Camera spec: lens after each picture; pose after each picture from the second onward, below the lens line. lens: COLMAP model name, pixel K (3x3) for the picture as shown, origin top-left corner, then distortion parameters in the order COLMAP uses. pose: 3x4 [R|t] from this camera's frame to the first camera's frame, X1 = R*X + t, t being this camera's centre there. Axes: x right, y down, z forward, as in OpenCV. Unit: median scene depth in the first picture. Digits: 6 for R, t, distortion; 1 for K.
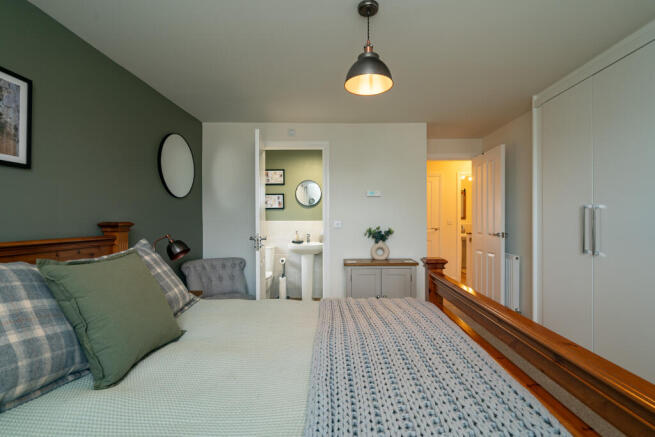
lens RADIAL K [[305.0, 0, 328.5], [0, 305.0, 222.7], [0, 0, 1]] dist [0.000977, 0.000383]
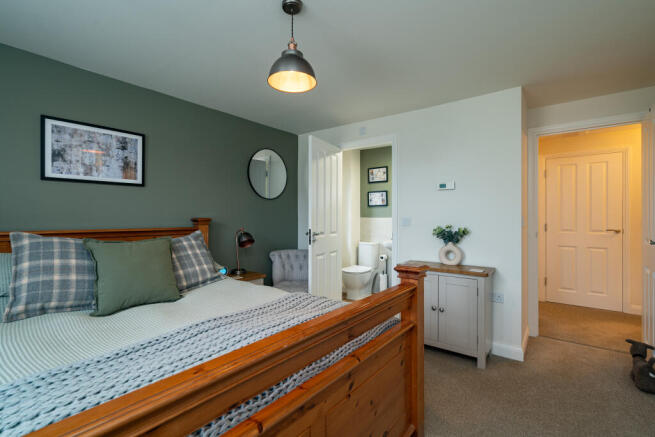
lens RADIAL K [[298.9, 0, 327.7], [0, 298.9, 218.3], [0, 0, 1]] dist [-0.003886, 0.000130]
pose [[0.792012, 0.006063, -0.610476, 0.551380], [-0.008380, 0.999964, -0.000941, -0.004191], [0.610448, 0.005861, 0.792034, 0.203332]]
